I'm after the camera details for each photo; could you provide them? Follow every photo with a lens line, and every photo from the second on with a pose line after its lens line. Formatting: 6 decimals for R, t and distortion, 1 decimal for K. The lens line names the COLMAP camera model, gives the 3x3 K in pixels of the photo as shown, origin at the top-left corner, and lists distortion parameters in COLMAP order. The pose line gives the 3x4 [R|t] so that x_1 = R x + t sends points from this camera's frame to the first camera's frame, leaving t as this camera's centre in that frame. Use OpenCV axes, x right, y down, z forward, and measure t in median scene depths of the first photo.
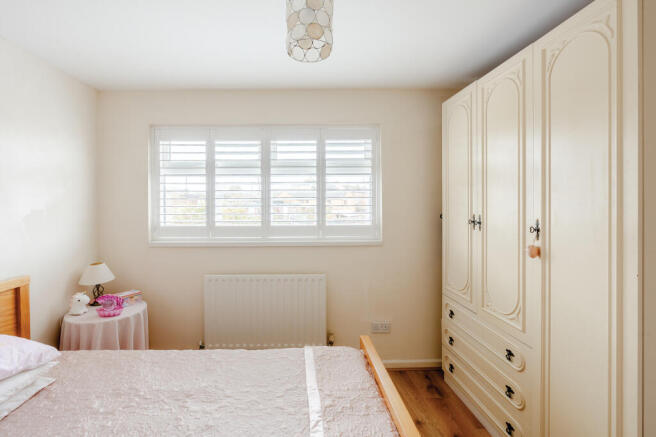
lens RADIAL K [[354.5, 0, 303.5], [0, 354.5, 203.3], [0, 0, 1]] dist [0.000010, 0.001890]
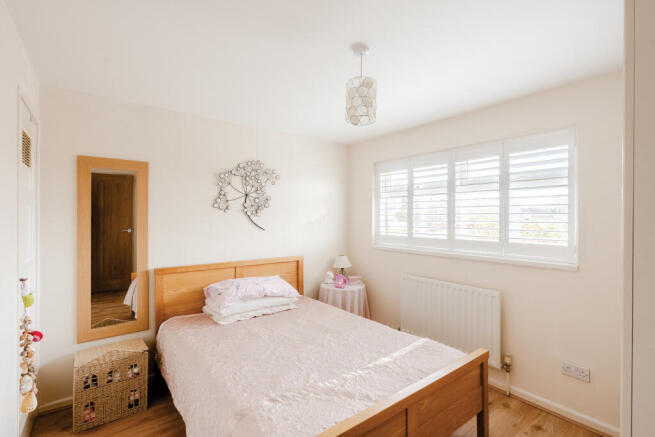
lens RADIAL K [[474.6, 0, 325.0], [0, 474.6, 216.6], [0, 0, 1]] dist [0.007532, 0.003905]
pose [[0.444628, 0.005470, -0.895699, 1.149662], [-0.008620, 0.999961, 0.001828, -0.007267], [0.895674, 0.006909, 0.444658, -0.021118]]
